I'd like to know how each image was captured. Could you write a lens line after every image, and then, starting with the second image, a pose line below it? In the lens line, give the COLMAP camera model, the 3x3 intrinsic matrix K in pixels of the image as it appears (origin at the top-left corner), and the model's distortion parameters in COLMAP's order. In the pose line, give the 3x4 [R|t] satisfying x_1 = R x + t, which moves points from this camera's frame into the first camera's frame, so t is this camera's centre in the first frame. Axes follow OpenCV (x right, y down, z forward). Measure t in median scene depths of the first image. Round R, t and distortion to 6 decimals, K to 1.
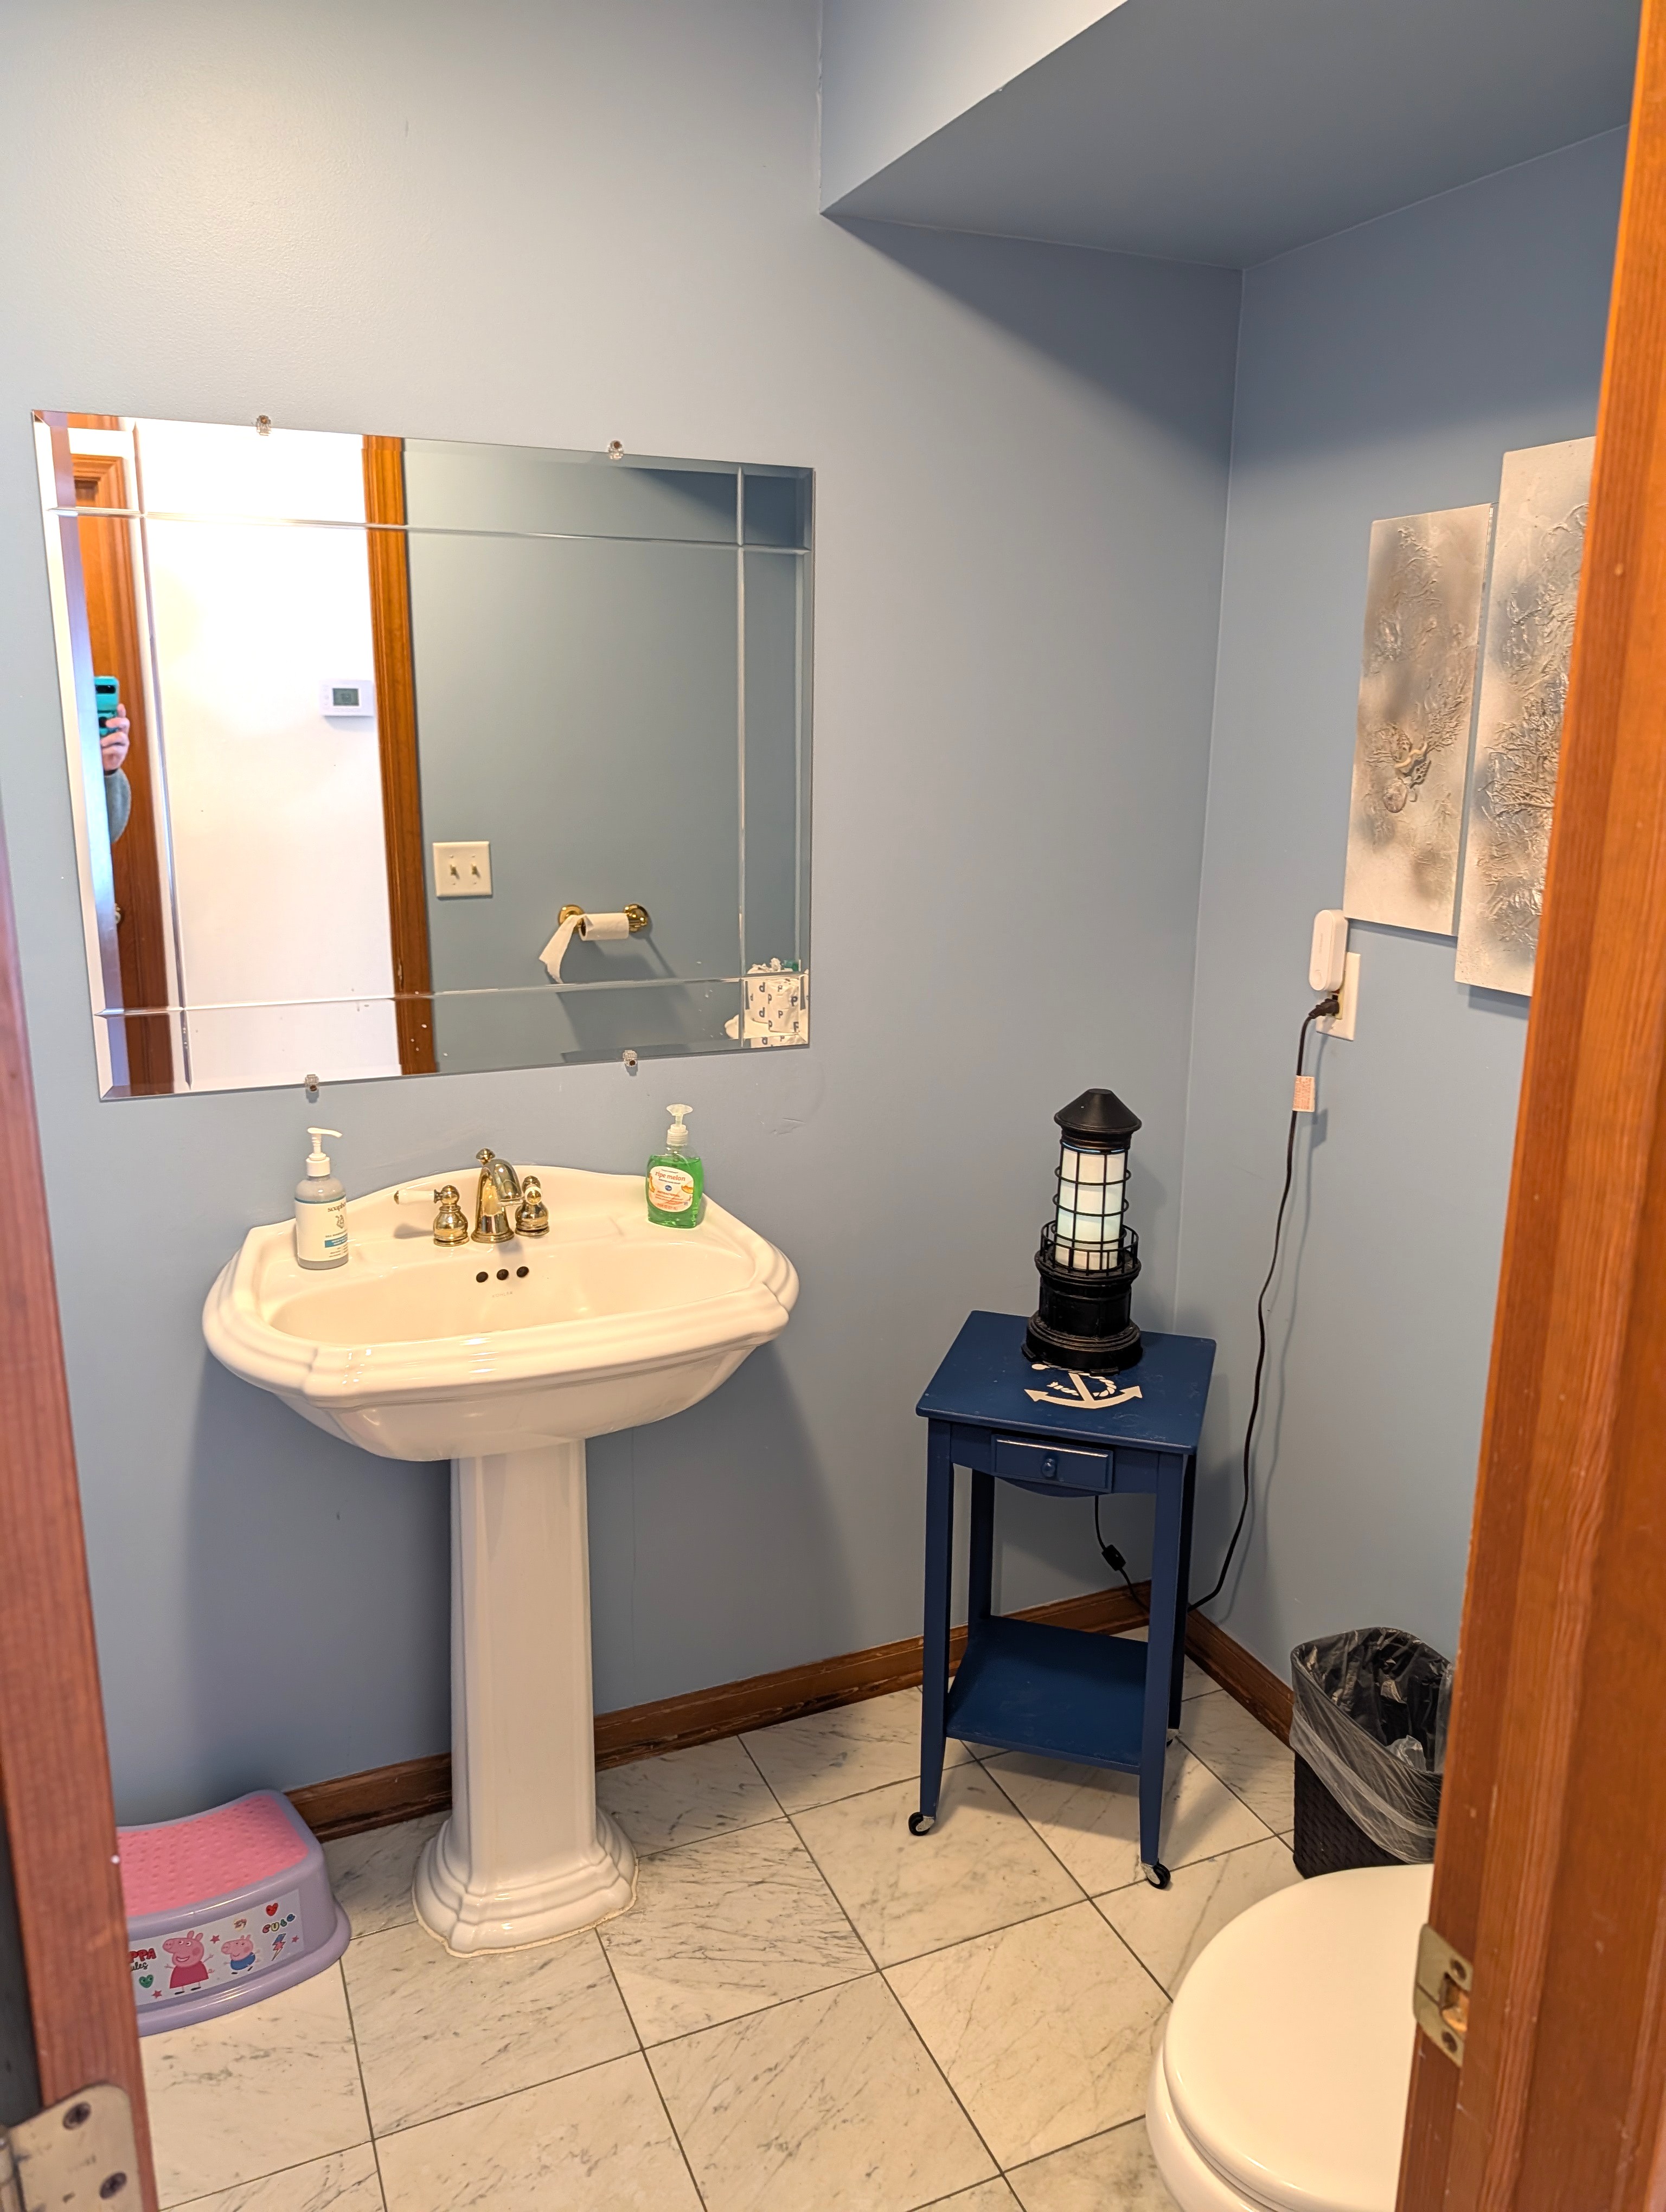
lens RADIAL K [[1603.1, 0, 836.1], [0, 1603.1, 1110.2], [0, 0, 1]] dist [0.036610, -0.032164]
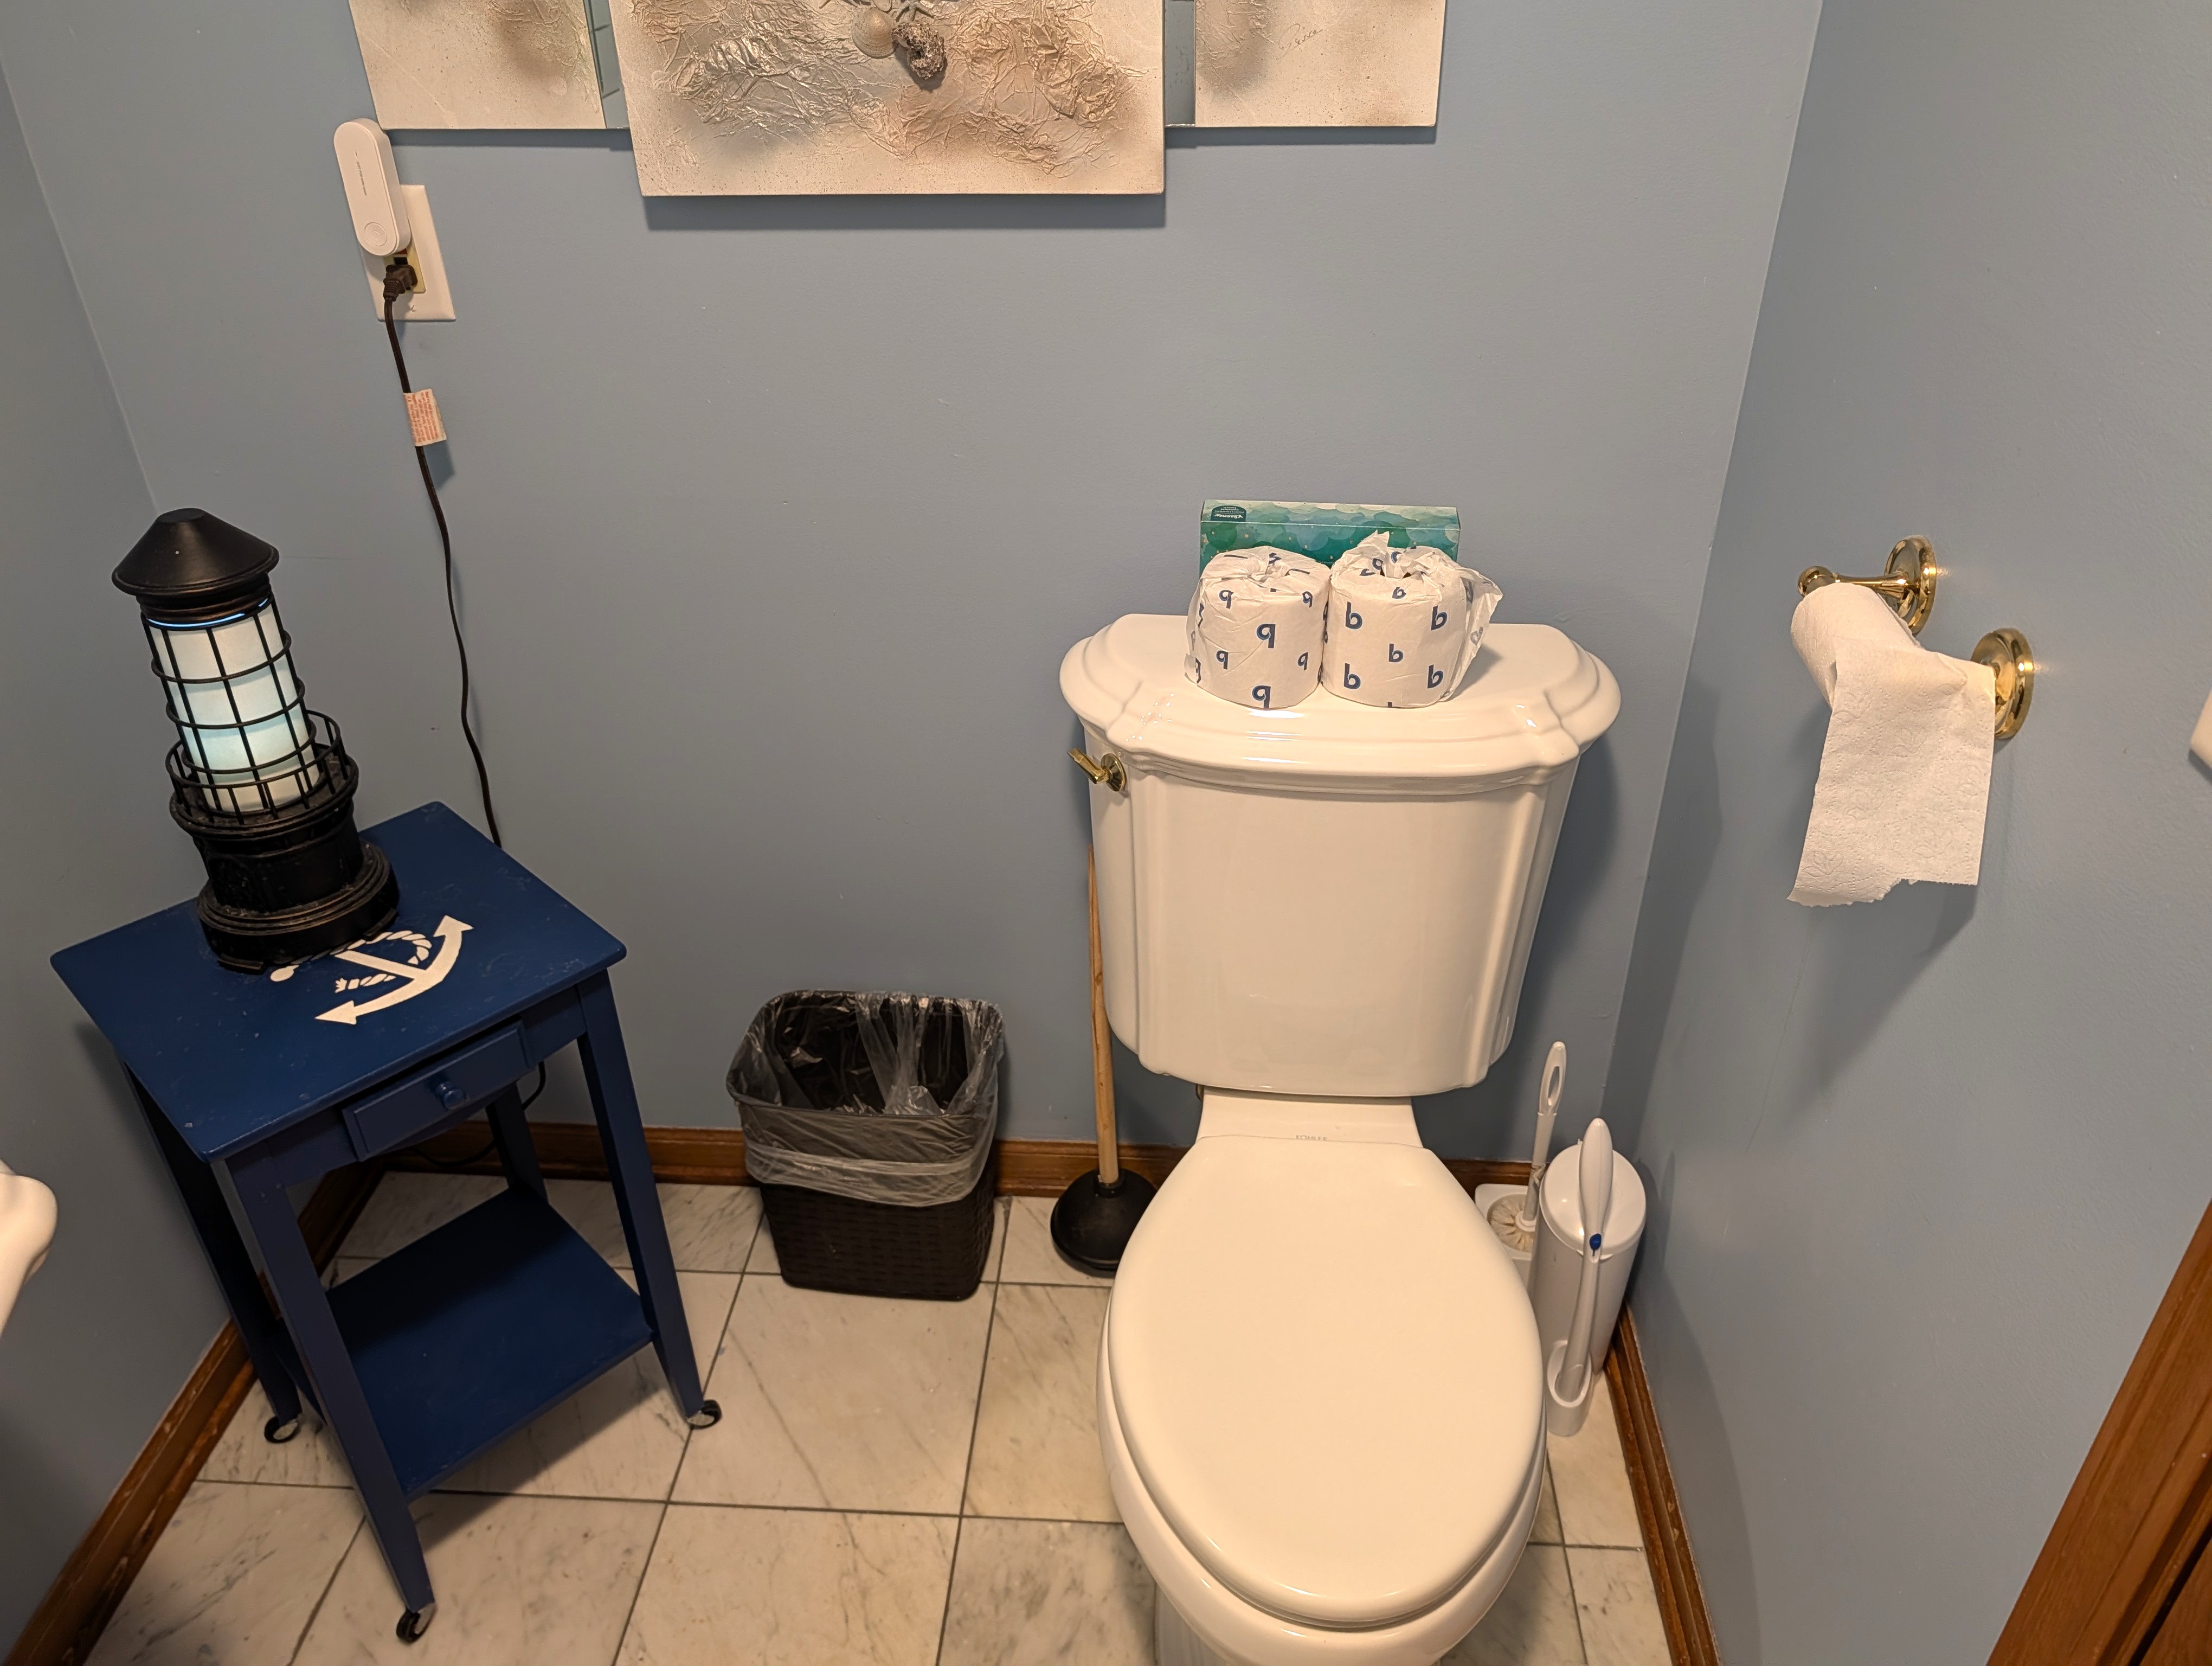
lens RADIAL K [[1603.1, 0, 1106.4], [0, 1603.1, 814.4], [0, 0, 1]] dist [0.036610, -0.032164]
pose [[0.458419, -0.482858, 0.746123, -0.167124], [0.232304, 0.875448, 0.423823, -0.086872], [-0.857838, -0.020961, 0.513492, 0.412768]]
